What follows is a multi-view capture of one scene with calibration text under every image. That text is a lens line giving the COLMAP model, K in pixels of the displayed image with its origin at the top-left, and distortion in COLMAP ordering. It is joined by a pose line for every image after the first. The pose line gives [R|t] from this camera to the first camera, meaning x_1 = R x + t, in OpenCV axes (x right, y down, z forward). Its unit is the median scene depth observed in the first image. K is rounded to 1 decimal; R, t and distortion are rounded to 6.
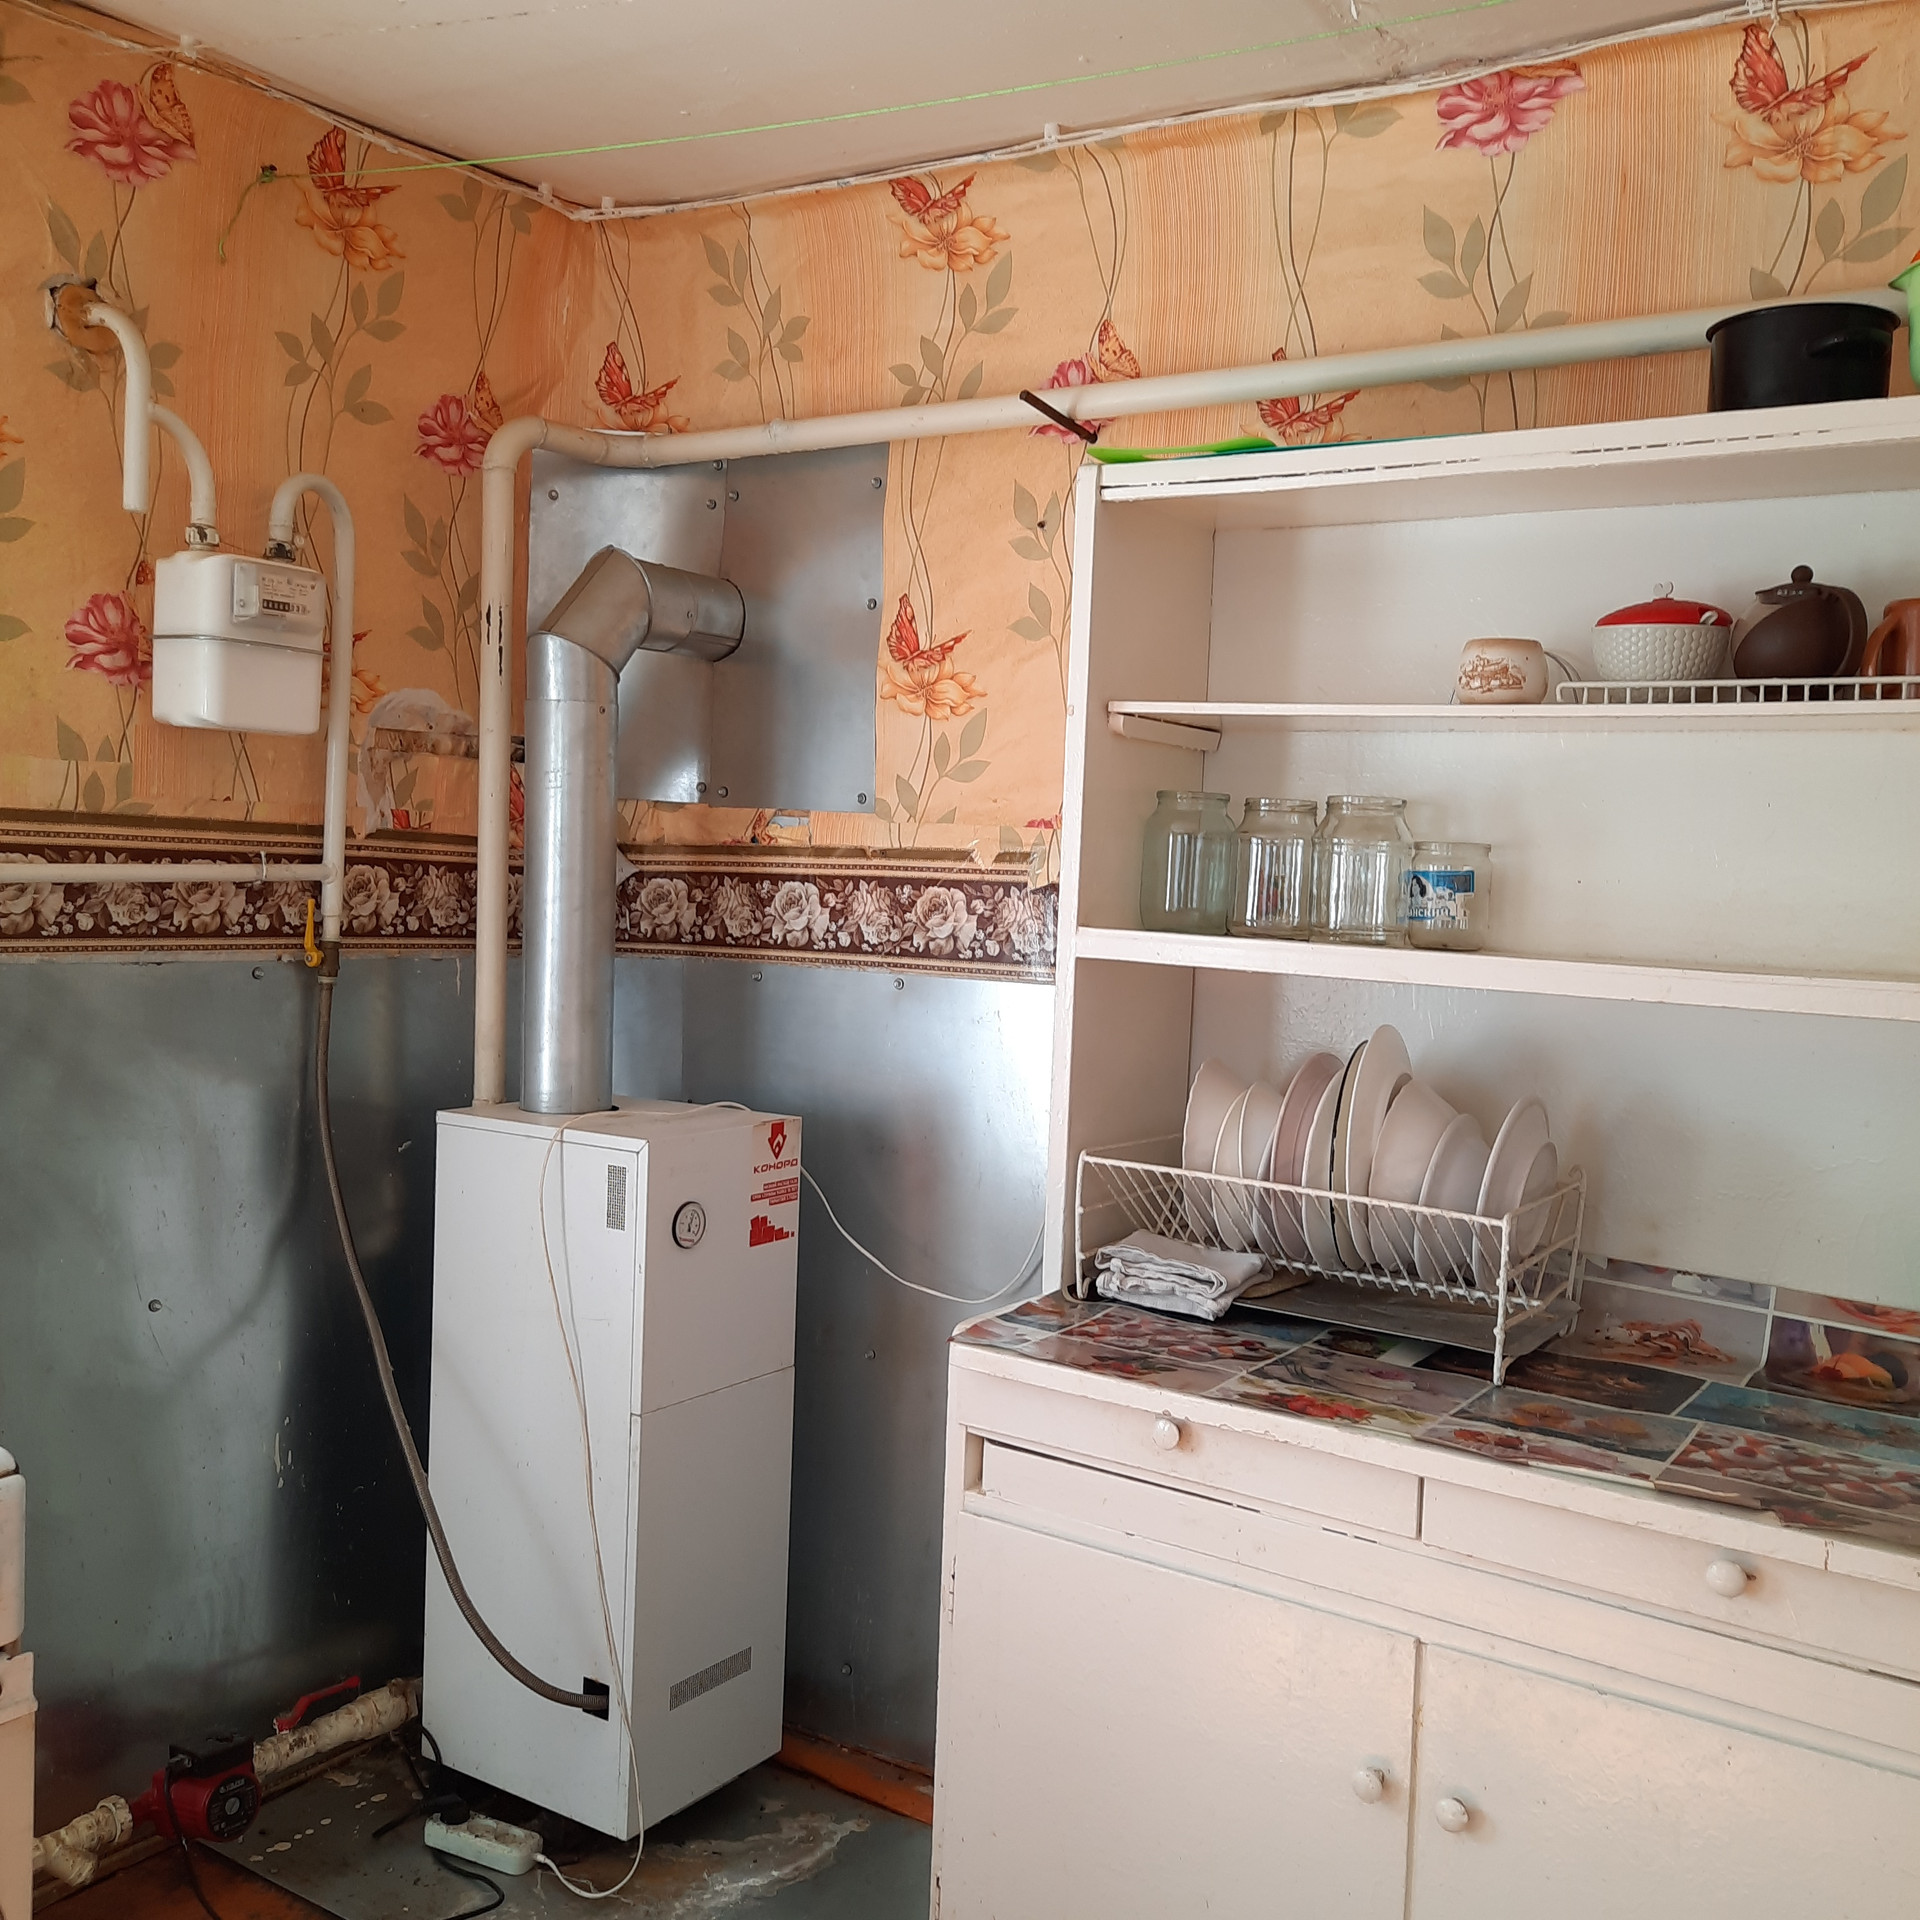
lens RADIAL K [[1880.4, 0, 962.1], [0, 1880.4, 965.0], [0, 0, 1]] dist [0.060435, -0.067031]
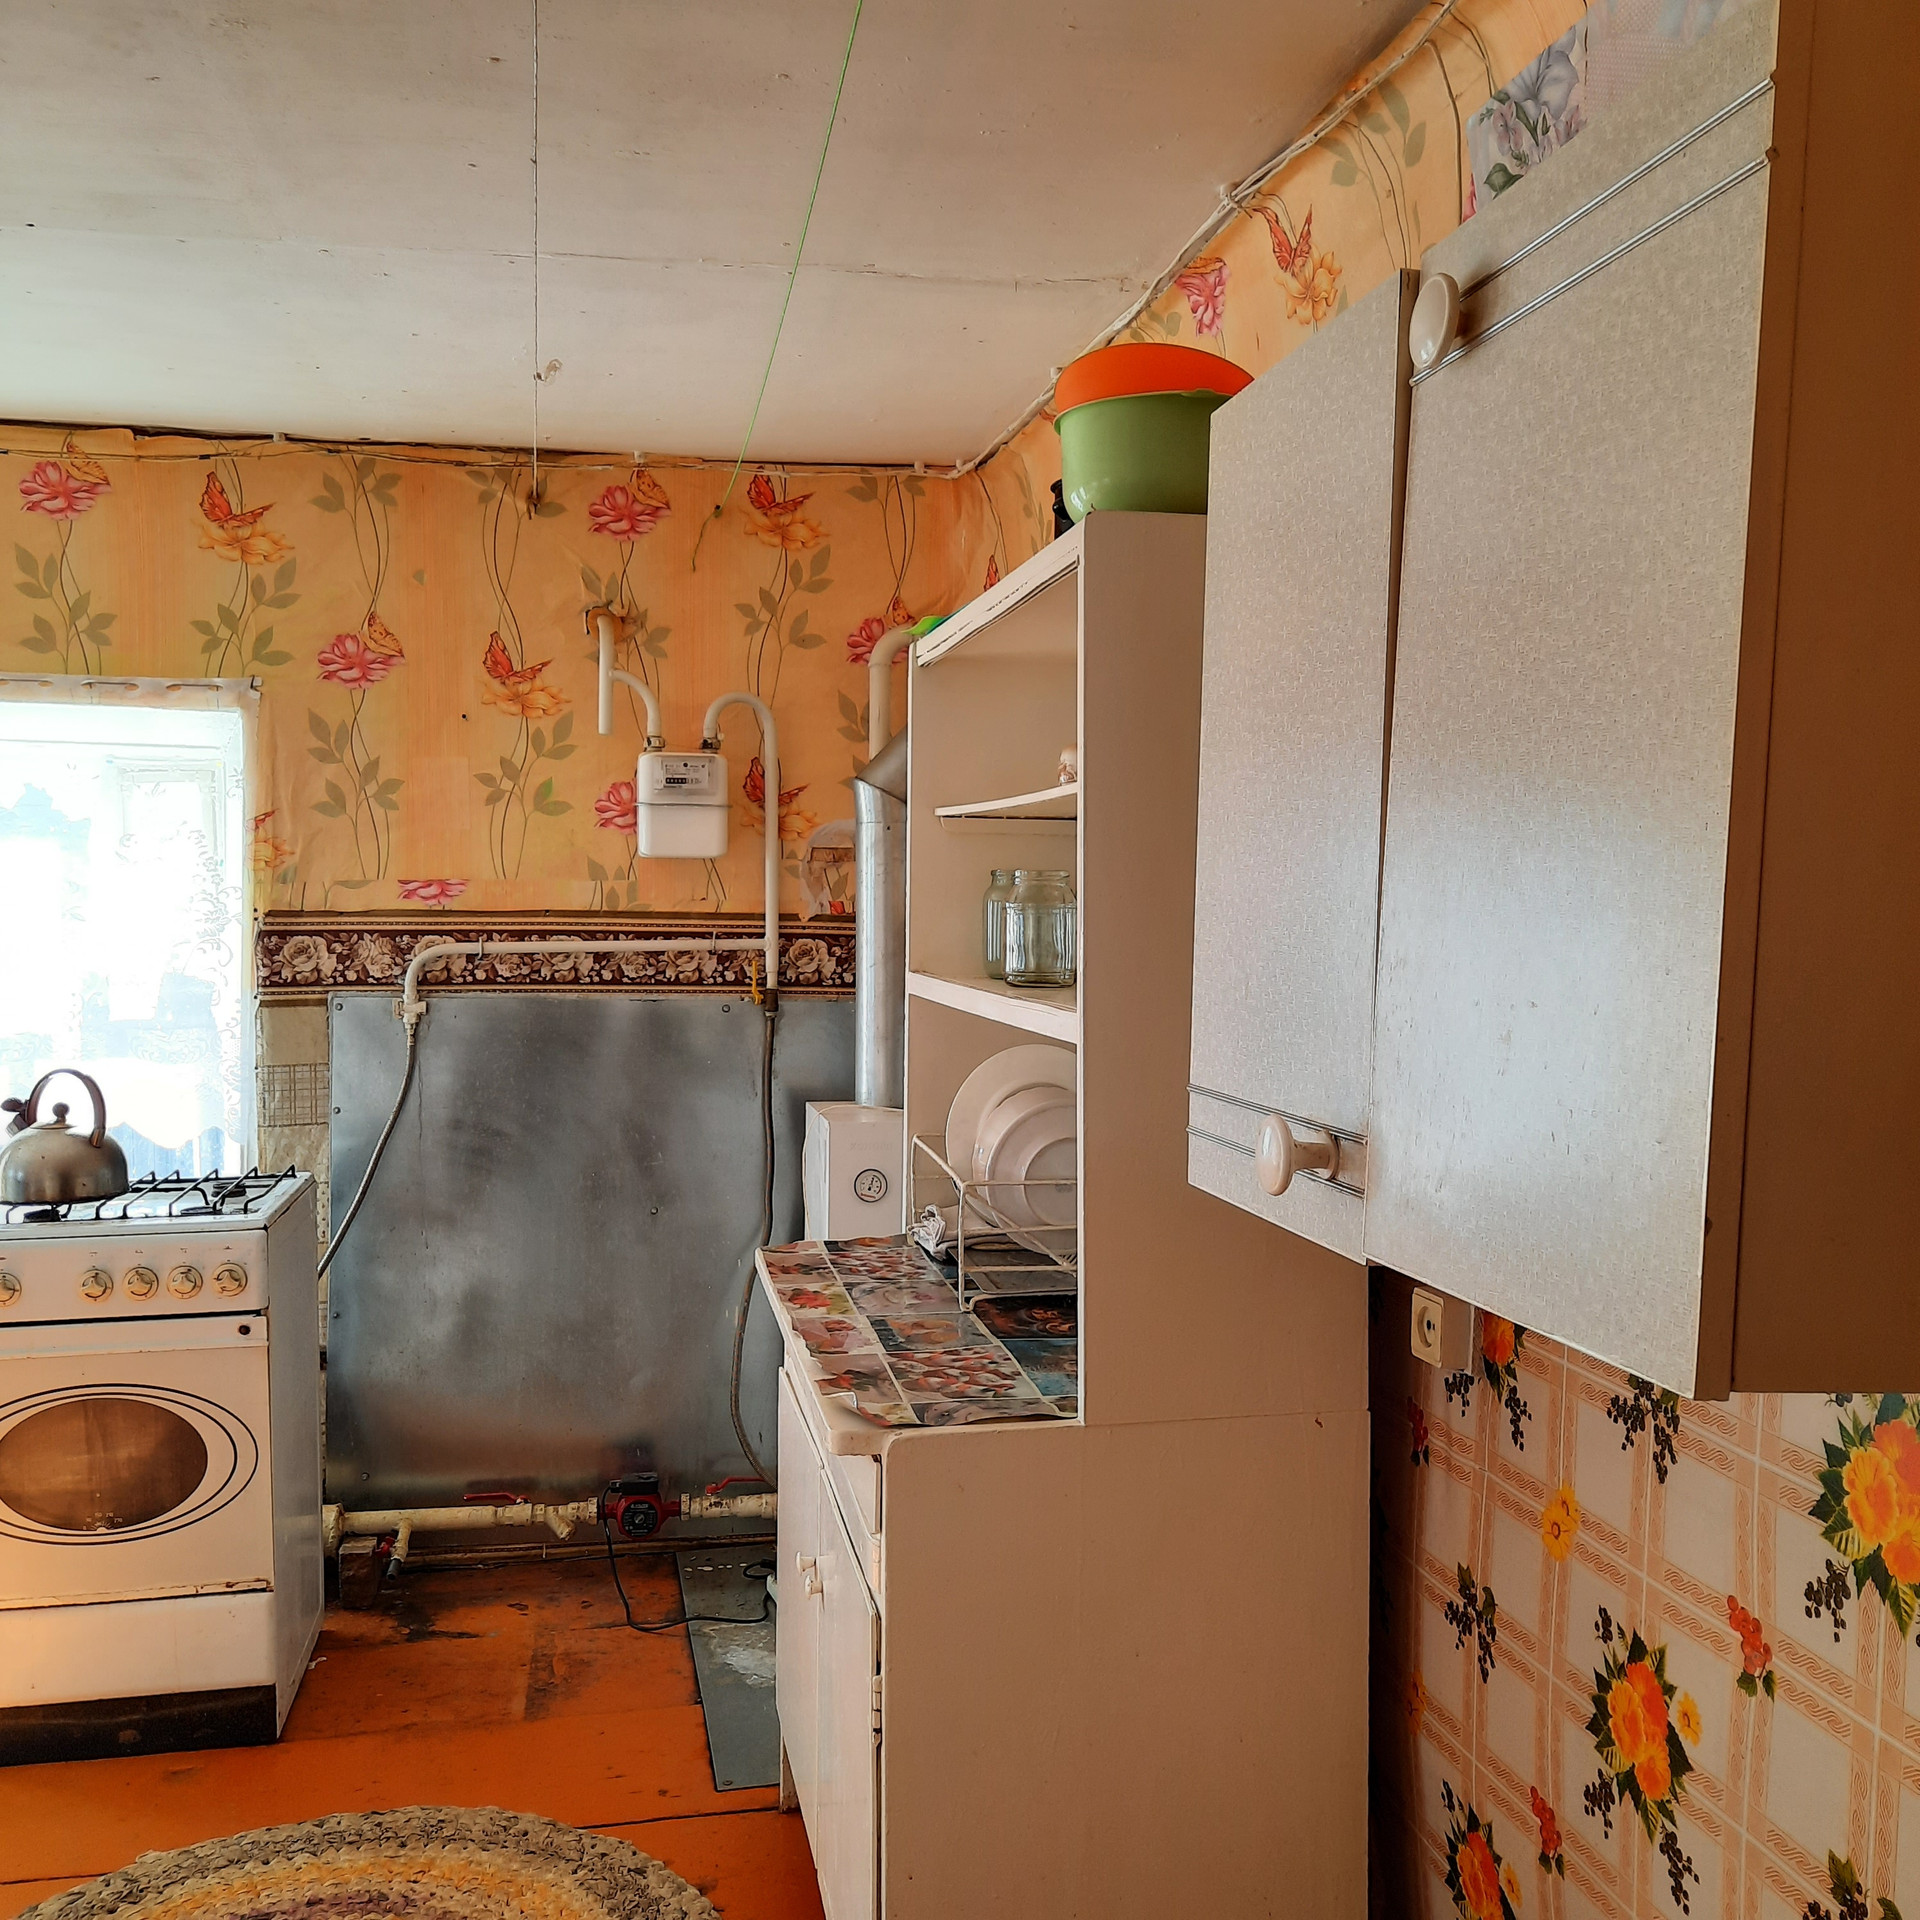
lens RADIAL K [[1907.2, 0, 971.2], [0, 1907.2, 959.1], [0, 0, 1]] dist [0.052360, -0.054446]
pose [[0.700841, -0.009986, -0.713247, 0.882688], [-0.021687, 0.999141, -0.035298, 0.014479], [0.712988, 0.040207, 0.700023, 0.033363]]
